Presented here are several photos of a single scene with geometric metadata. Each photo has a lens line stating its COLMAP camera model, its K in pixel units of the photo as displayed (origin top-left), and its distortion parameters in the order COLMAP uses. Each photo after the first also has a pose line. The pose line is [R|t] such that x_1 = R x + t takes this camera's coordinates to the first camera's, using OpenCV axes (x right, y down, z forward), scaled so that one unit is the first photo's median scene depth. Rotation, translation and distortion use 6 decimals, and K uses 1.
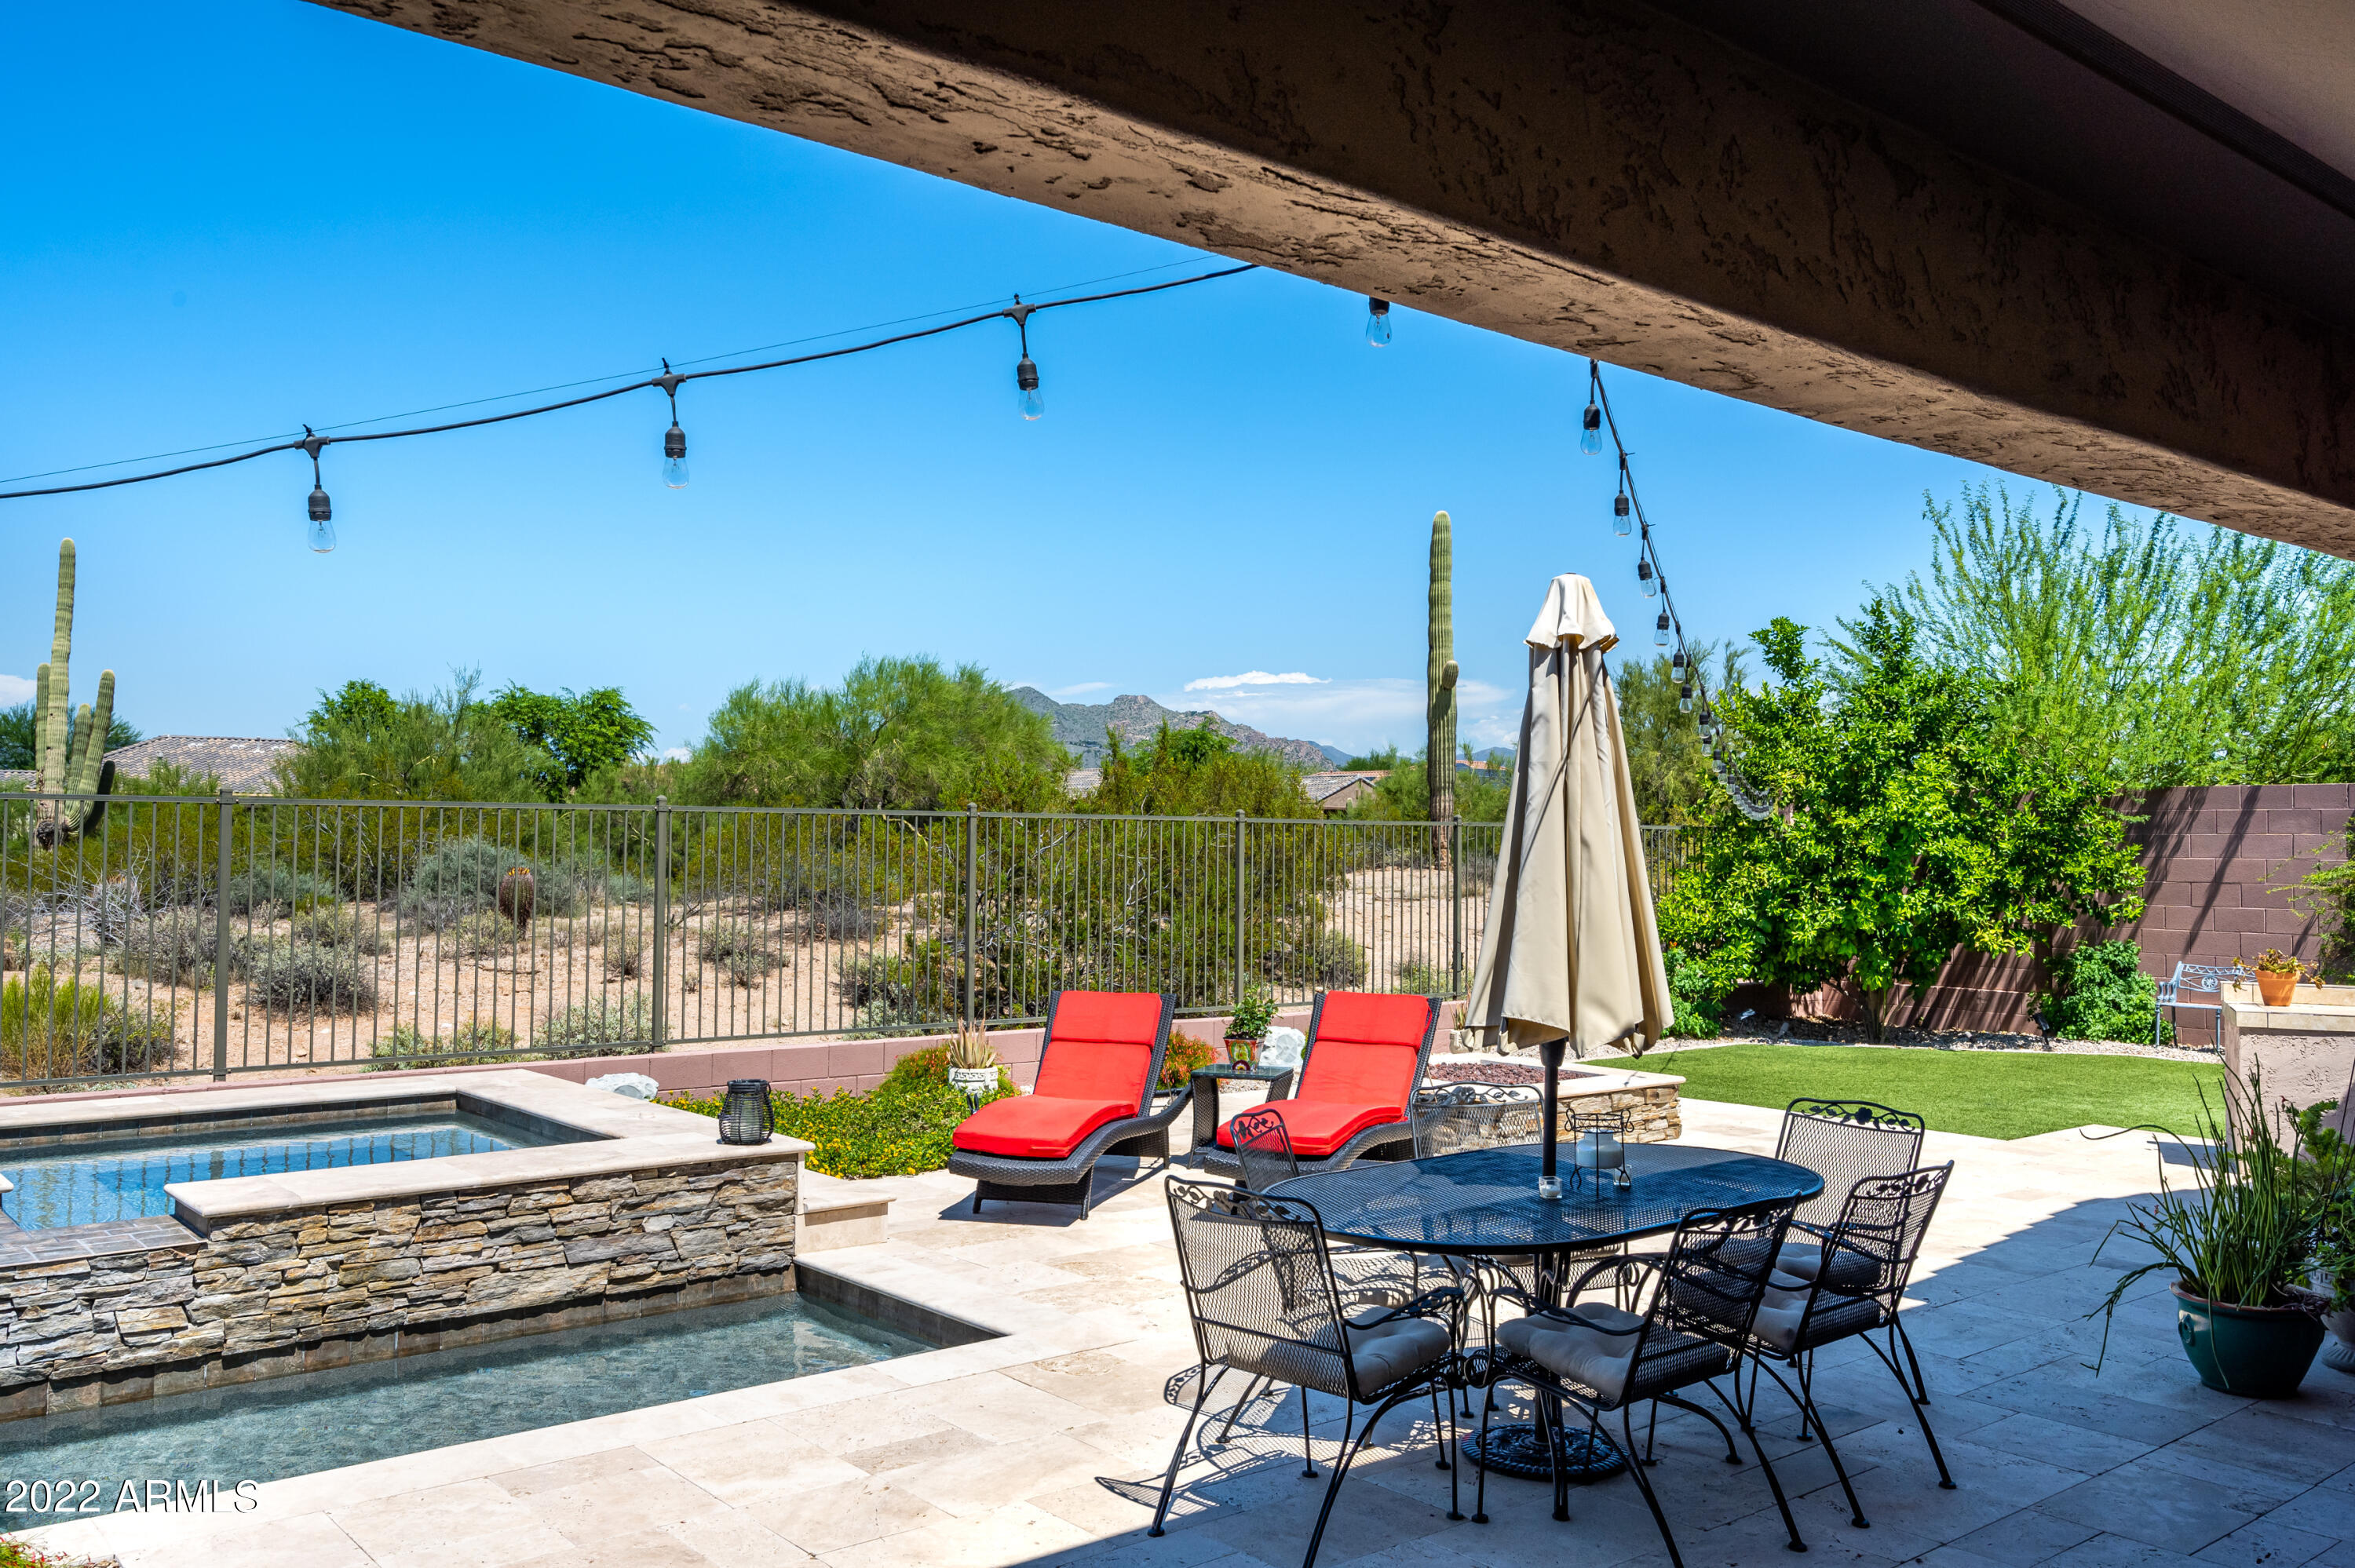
lens RADIAL K [[1895.1, 0, 1177.5], [0, 1895.1, 784.0], [0, 0, 1]] dist [0.010672, 0.036898]
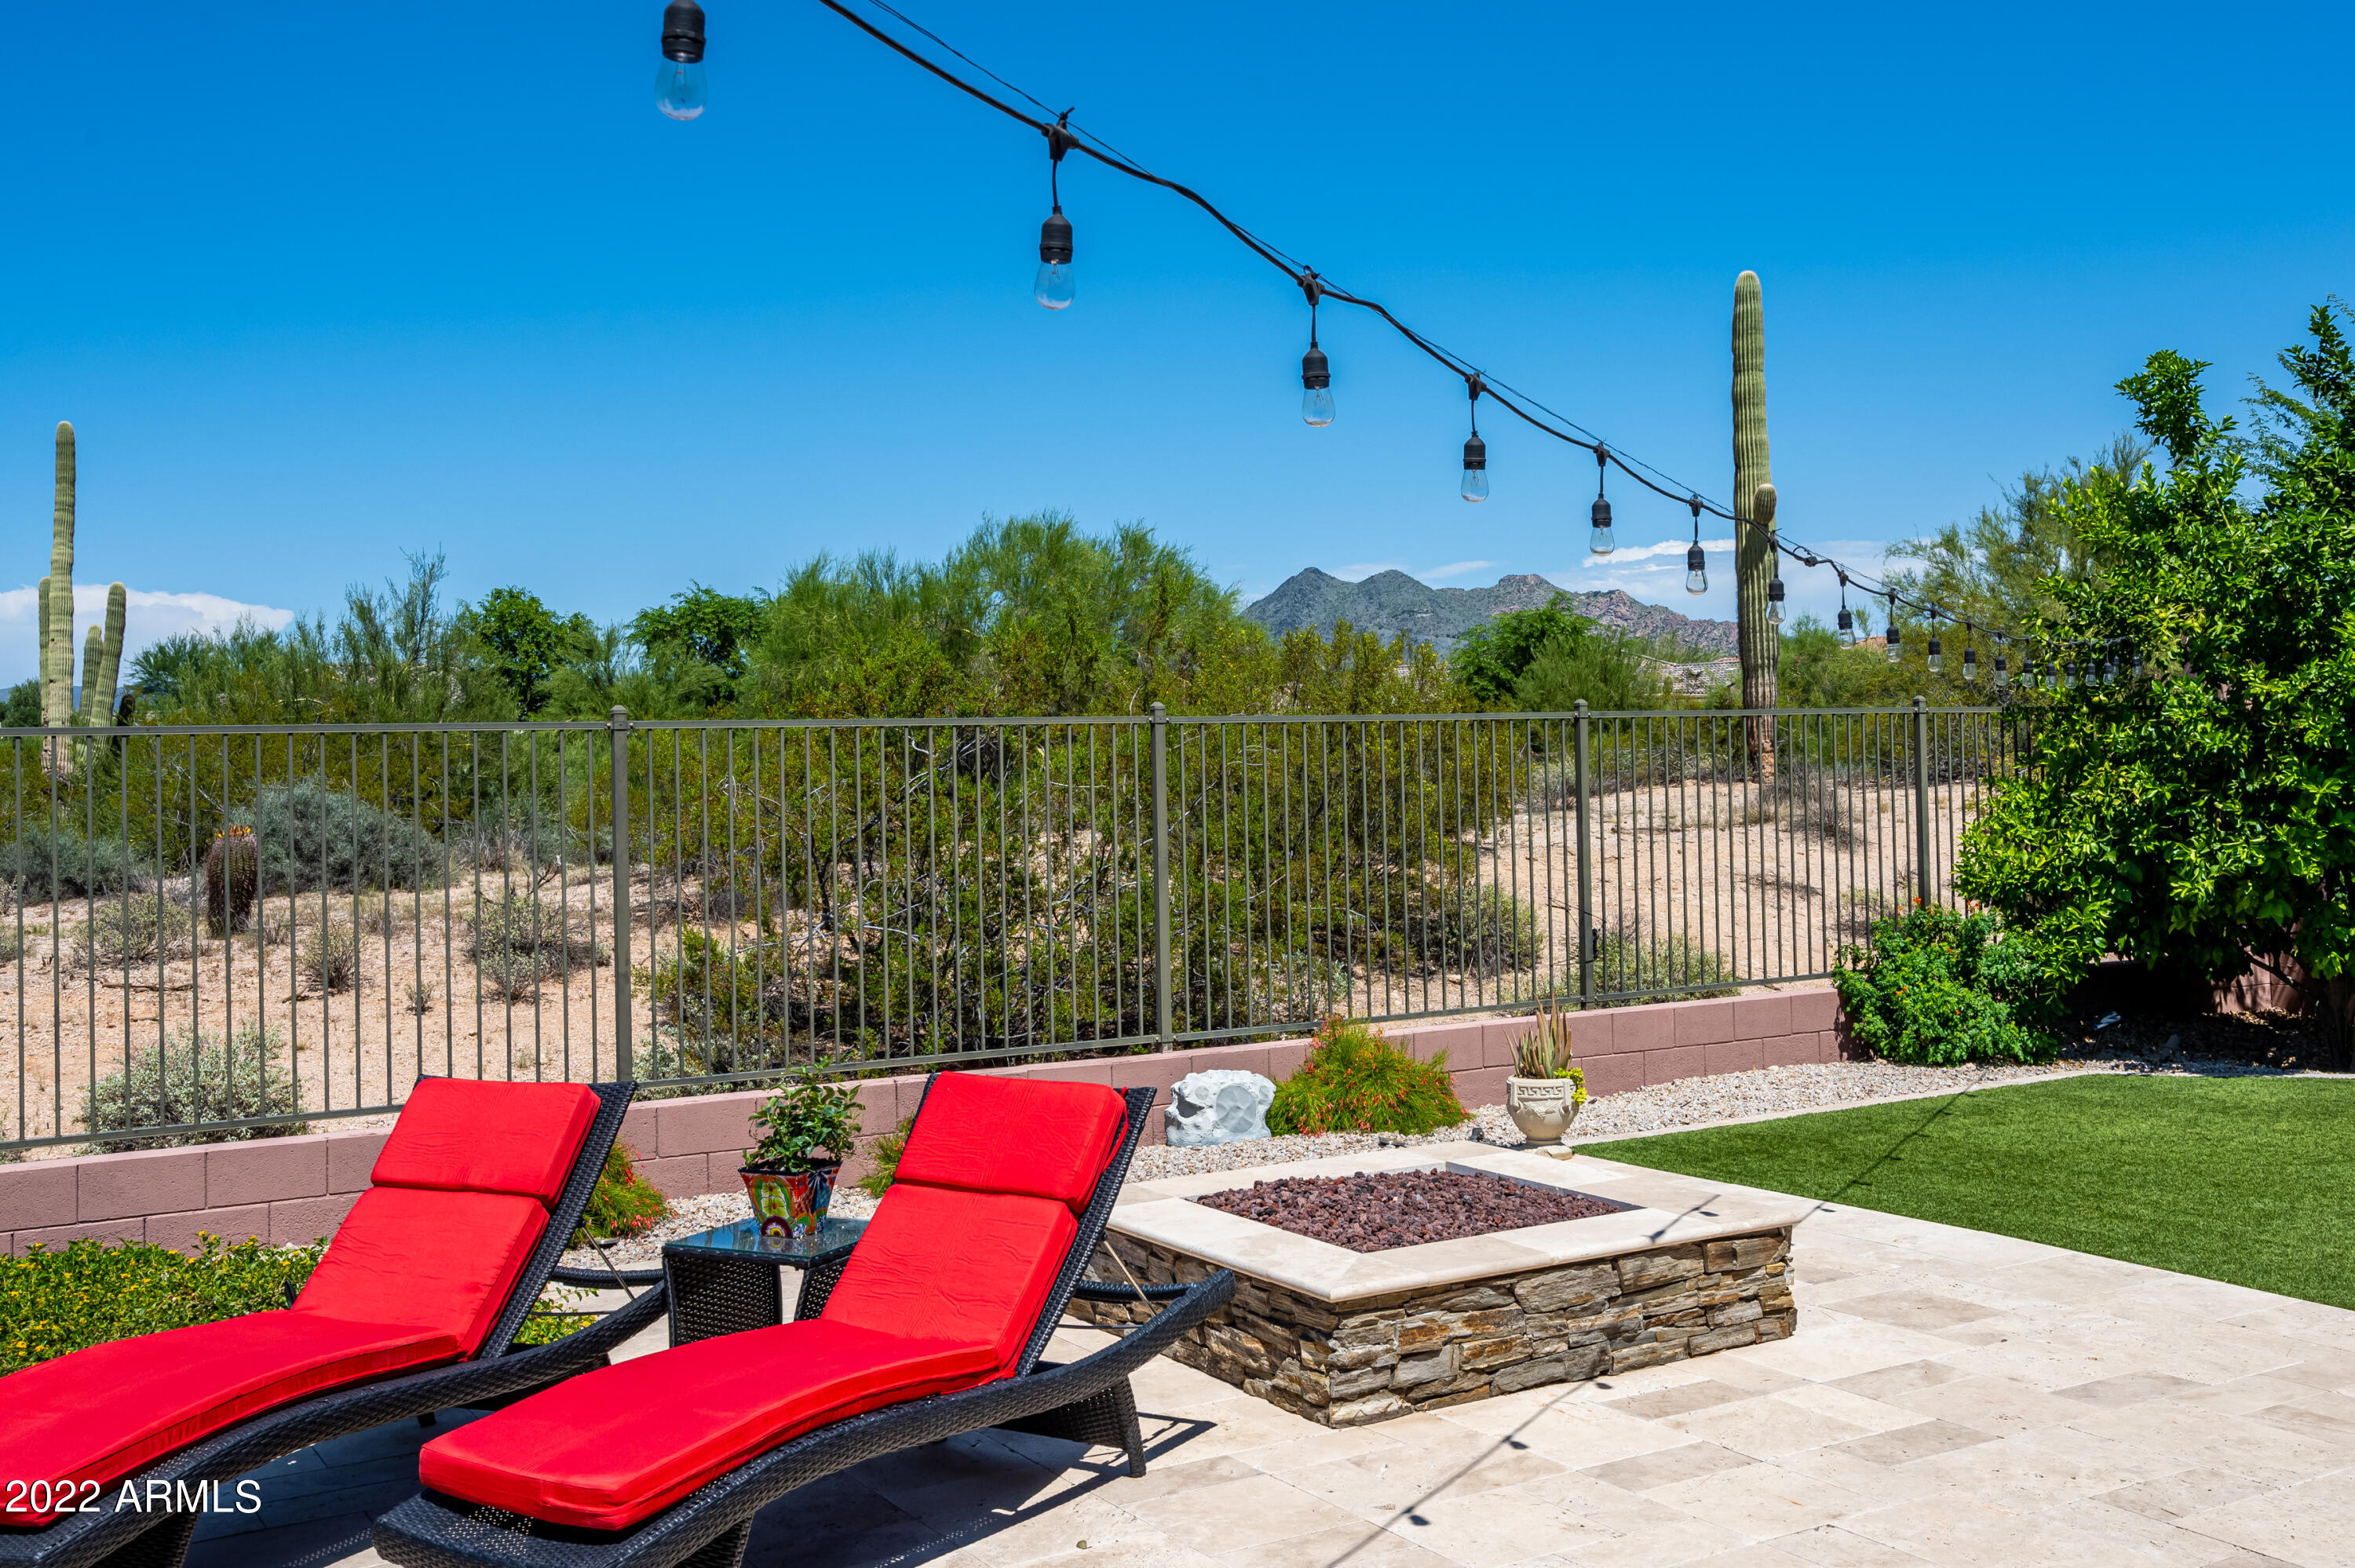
lens RADIAL K [[2293.3, 0, 1251.6], [0, 2293.3, 733.0], [0, 0, 1]] dist [0.024915, 0.010661]
pose [[0.989835, -0.032180, -0.138529, 0.142662], [0.035023, 0.999222, 0.018131, 0.009759], [0.137837, -0.022799, 0.990192, 0.263396]]
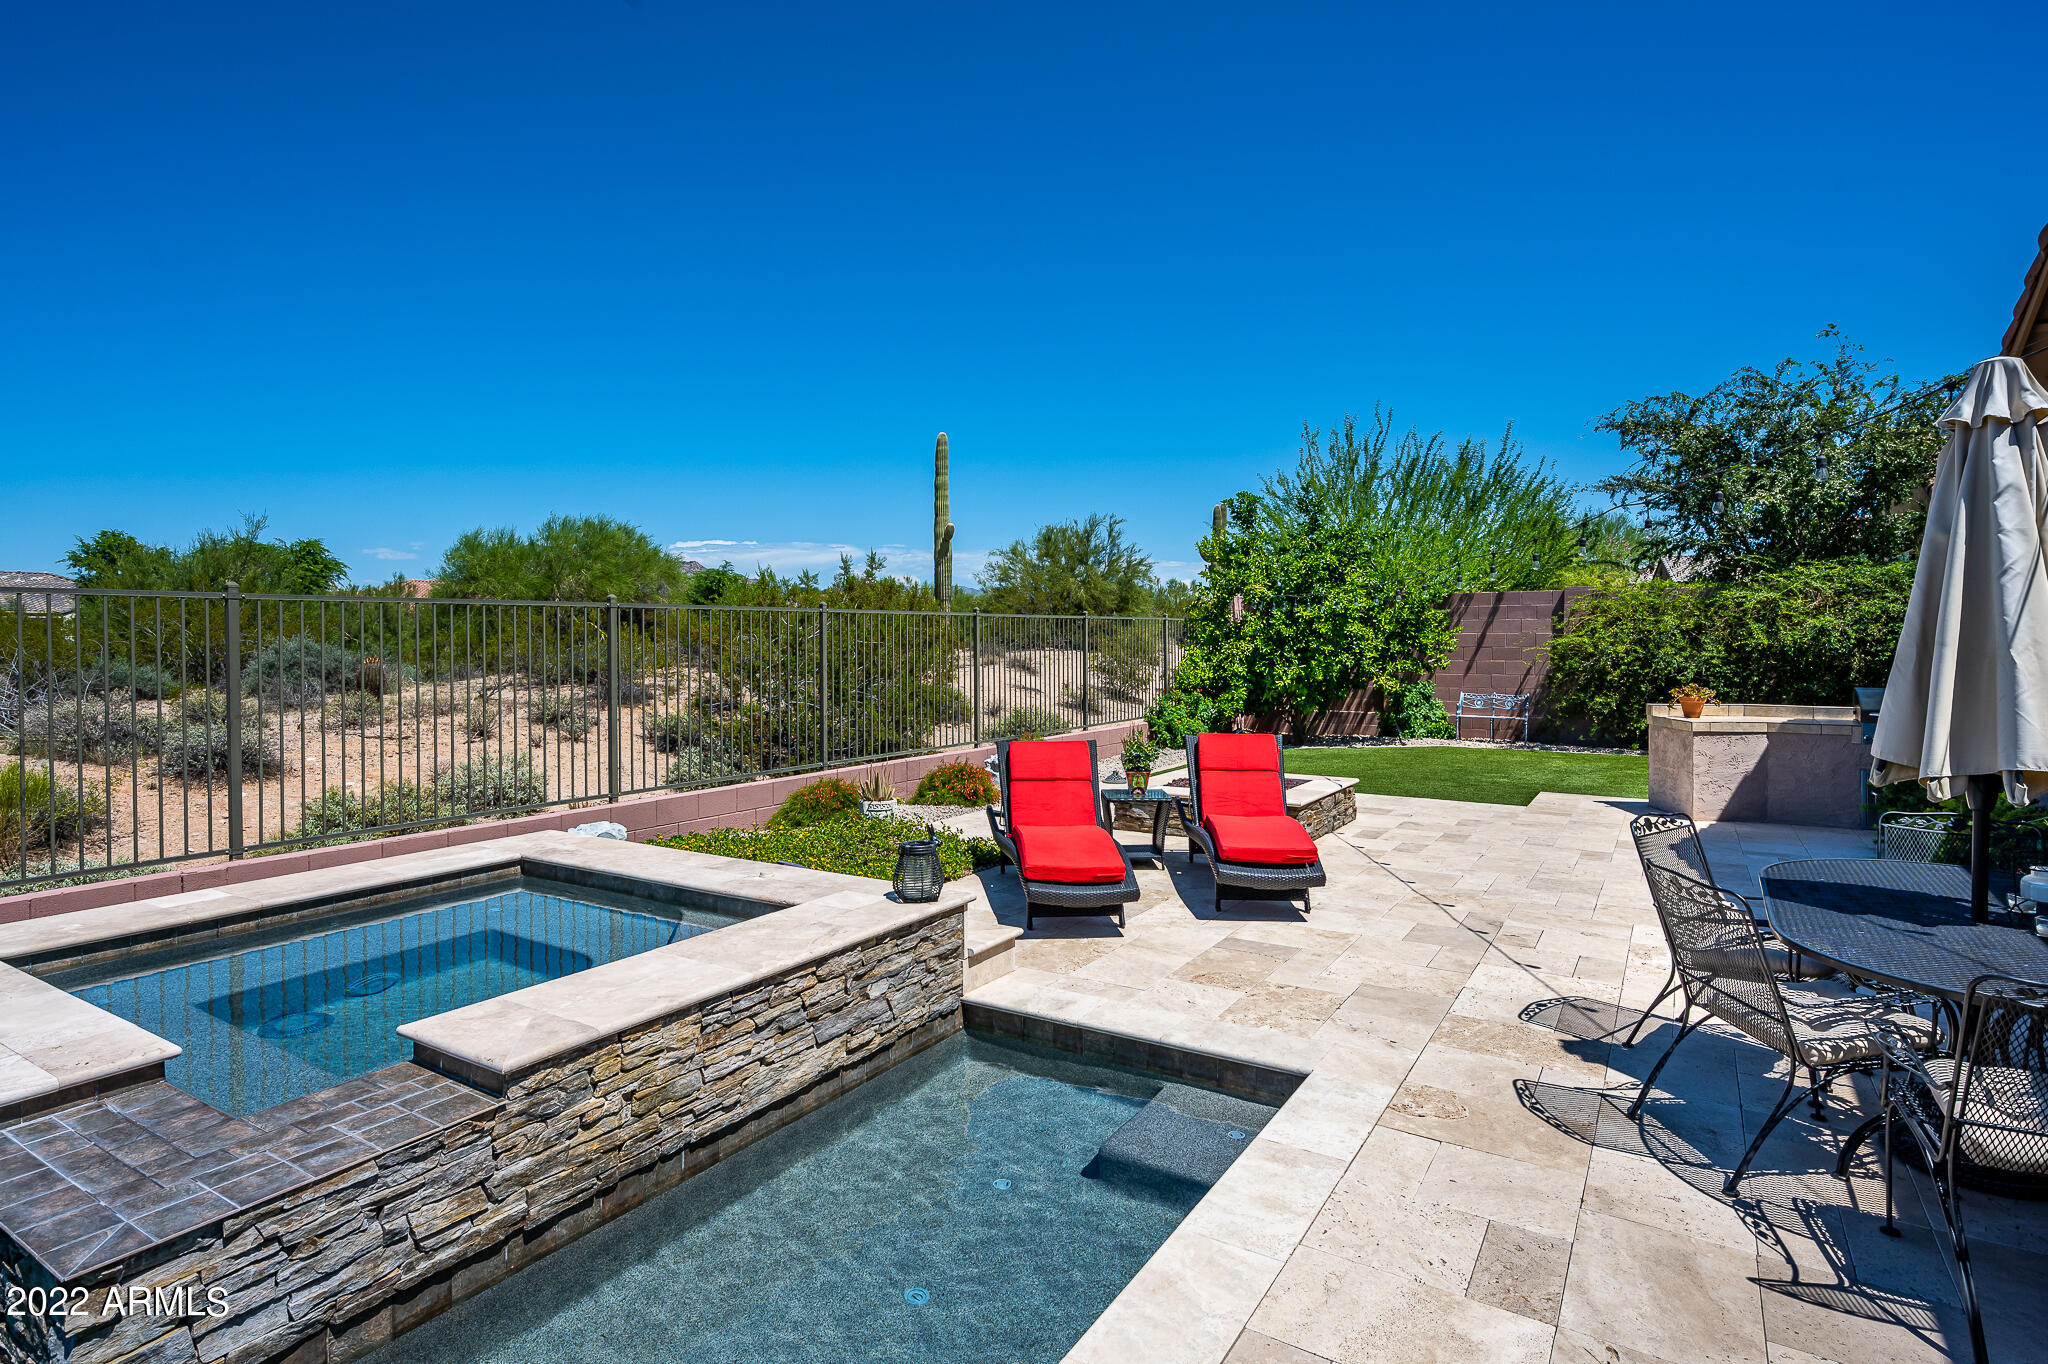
lens RADIAL K [[1060.9, 0, 1025.1], [0, 1060.9, 650.1], [0, 0, 1]] dist [-0.003595, 0.018283]
pose [[0.951865, -0.017357, 0.306026, -0.162043], [0.003761, 0.998982, 0.044962, 0.008667], [-0.306495, -0.041647, 0.950961, 0.187297]]
